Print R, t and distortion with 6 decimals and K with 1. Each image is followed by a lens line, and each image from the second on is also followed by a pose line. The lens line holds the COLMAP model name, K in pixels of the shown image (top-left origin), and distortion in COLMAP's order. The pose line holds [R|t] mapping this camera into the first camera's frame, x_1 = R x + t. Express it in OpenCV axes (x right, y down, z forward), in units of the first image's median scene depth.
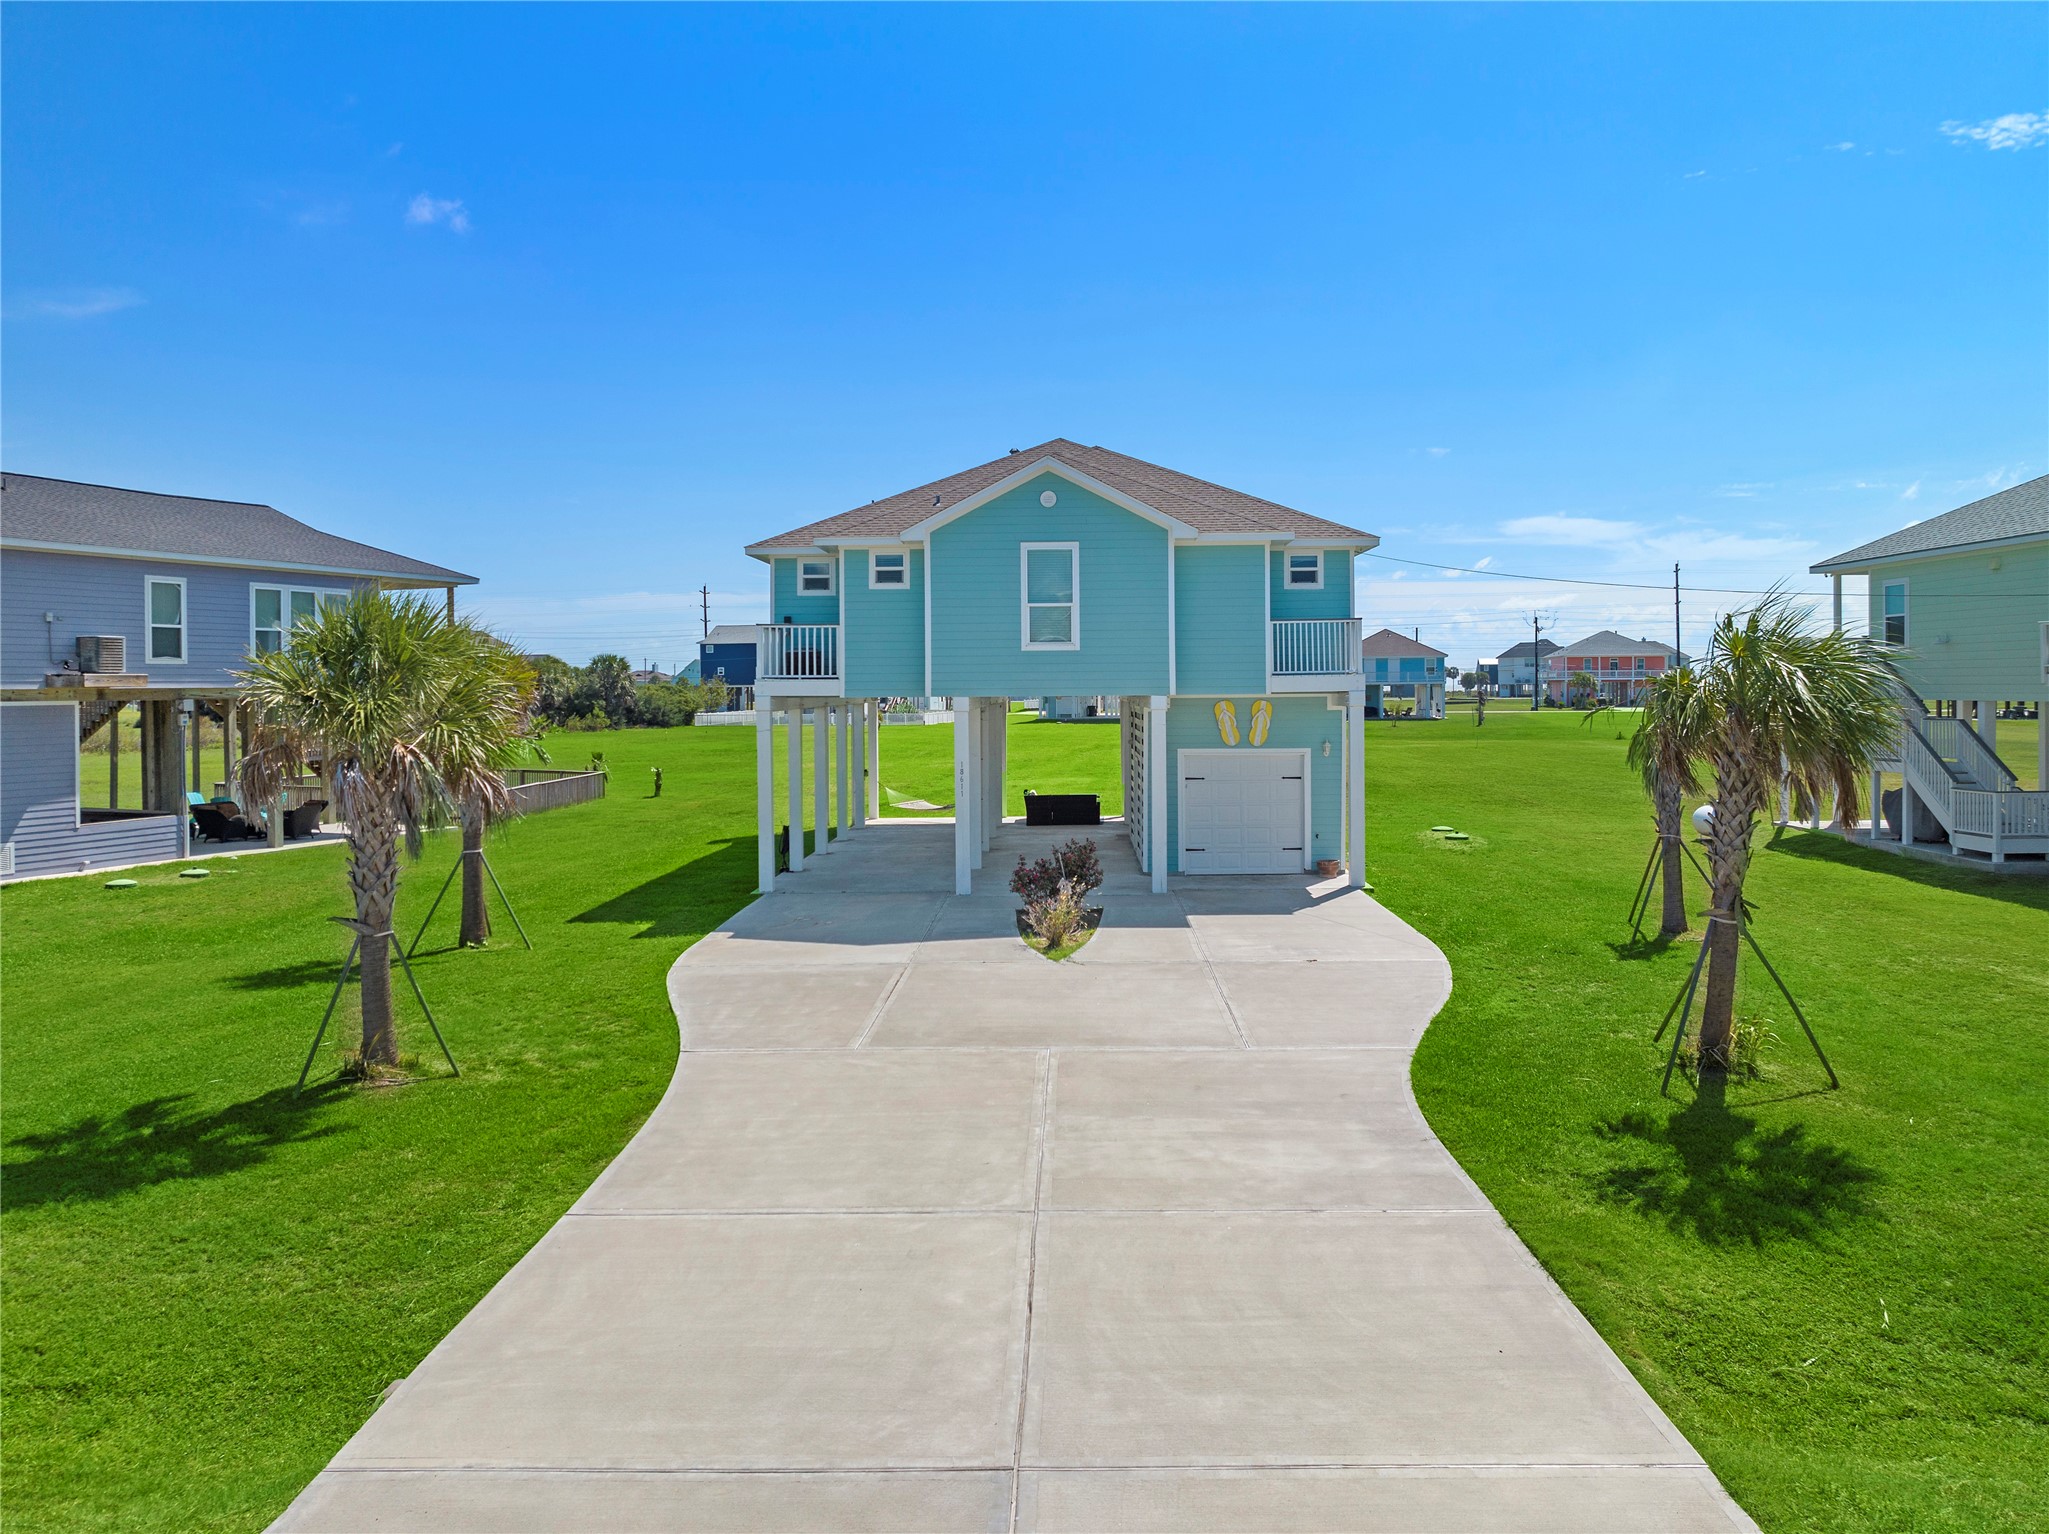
lens RADIAL K [[1482.0, 0, 1024.5], [0, 1482.0, 767.0], [0, 0, 1]] dist [-0.035714, 0.001031]
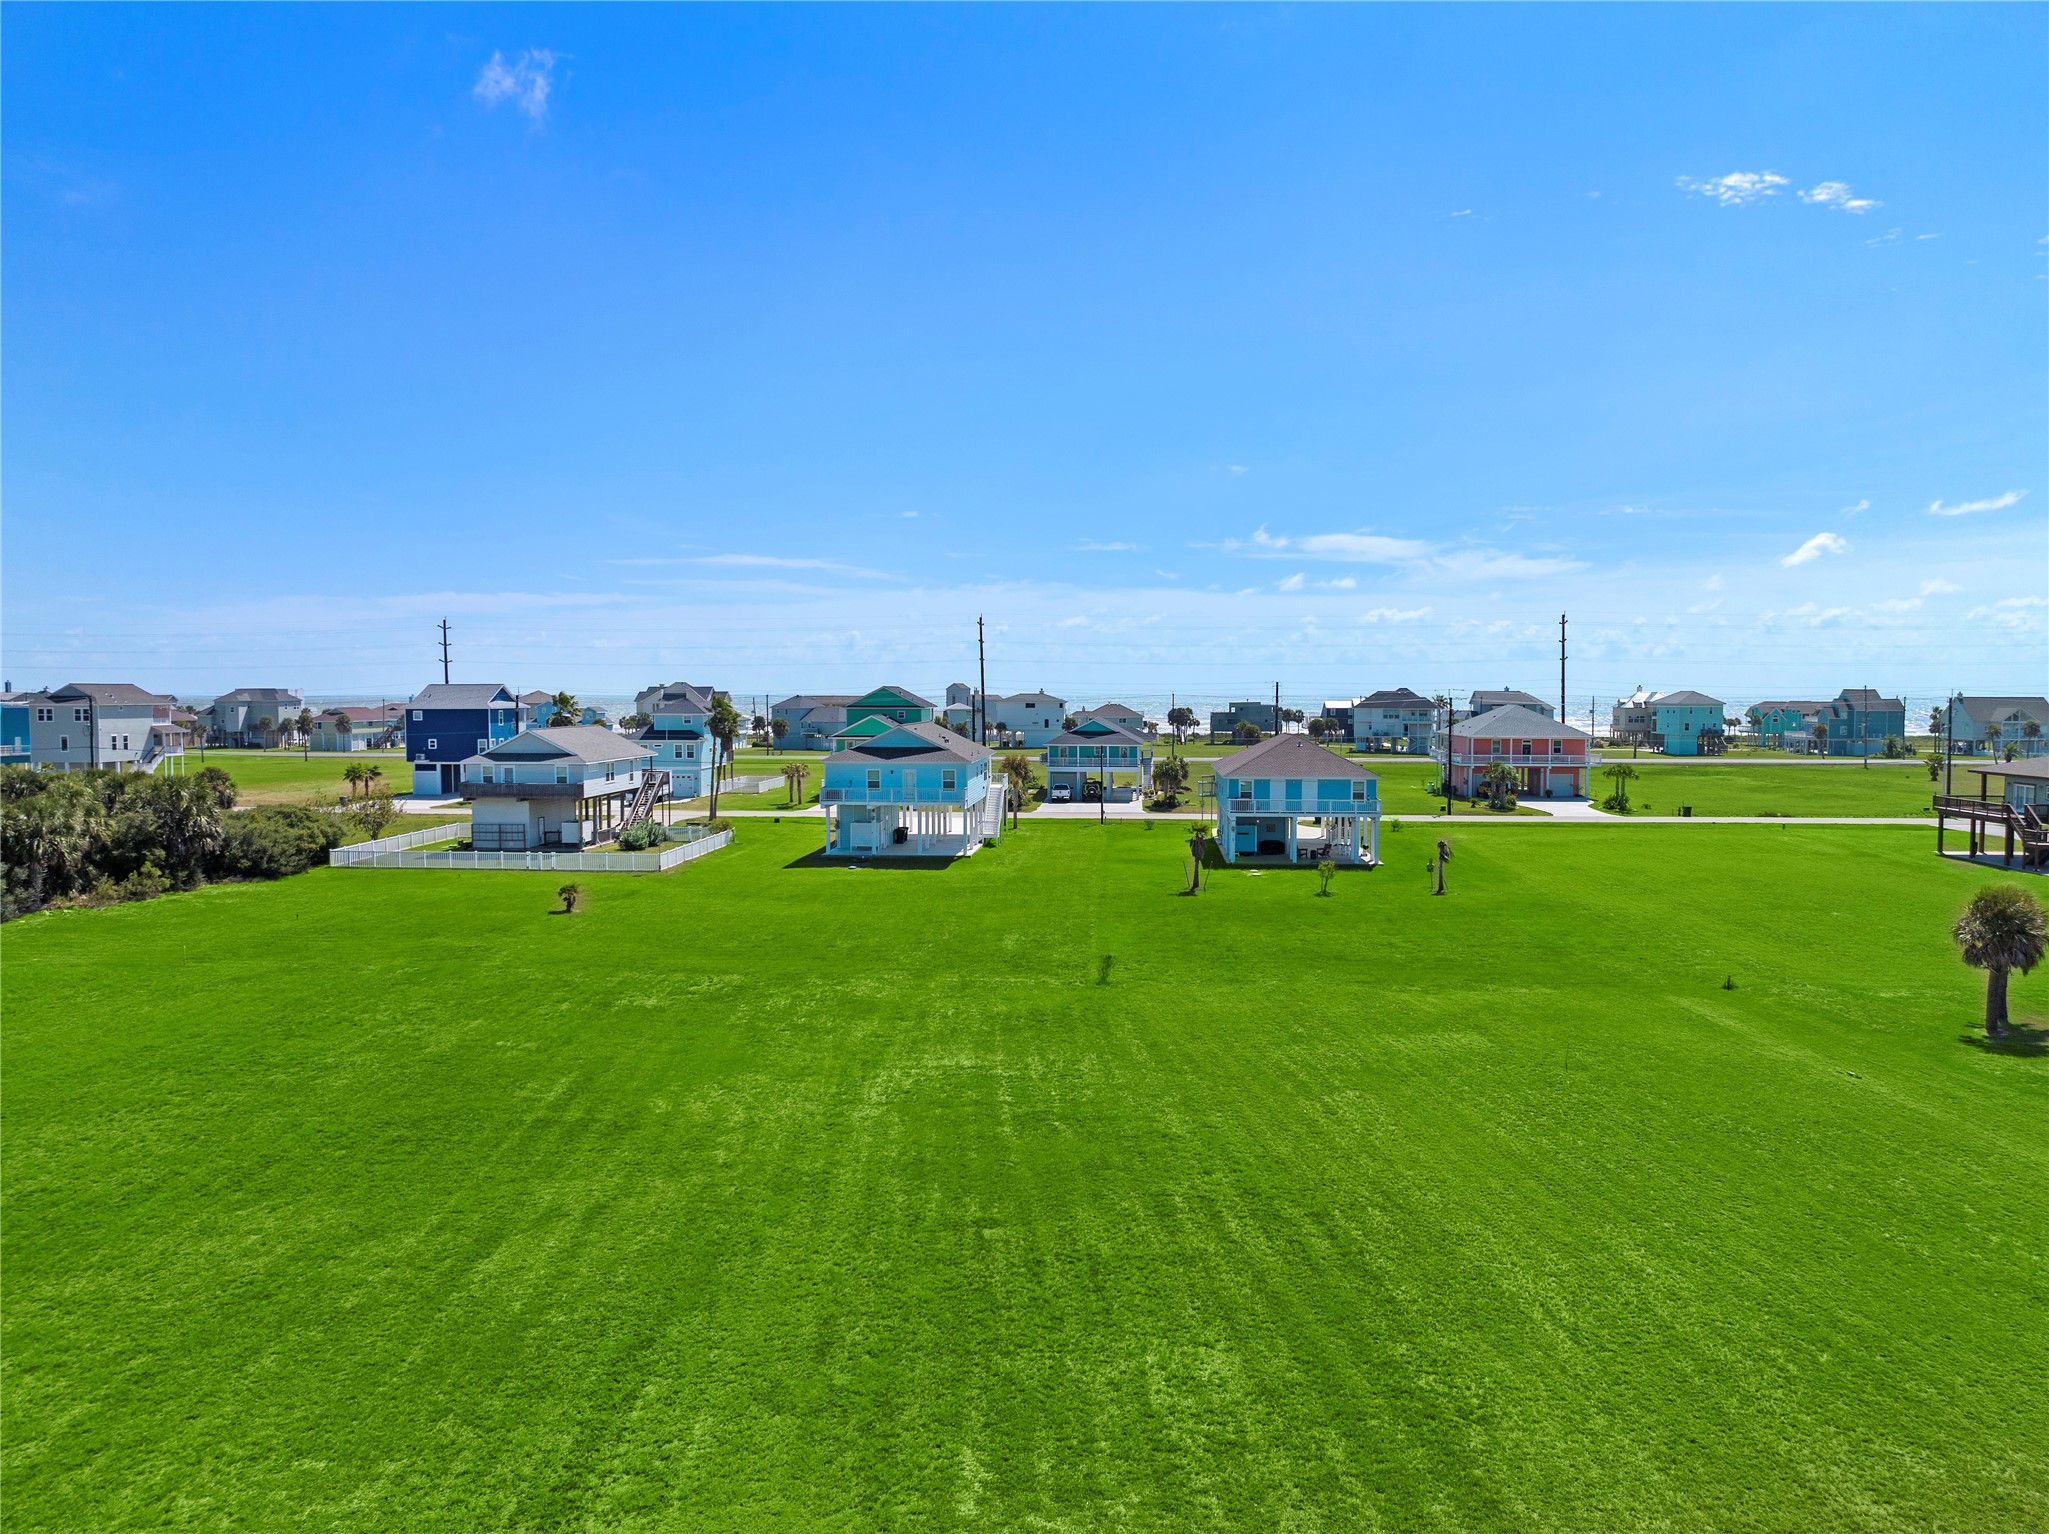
lens RADIAL K [[1482.0, 0, 1024.5], [0, 1482.0, 767.0], [0, 0, 1]] dist [-0.035714, 0.001031]
pose [[0.992260, -0.001357, 0.124169, 0.015537], [0.002249, 0.999973, -0.007042, -0.067909], [-0.124156, 0.007267, 0.992236, 0.267004]]
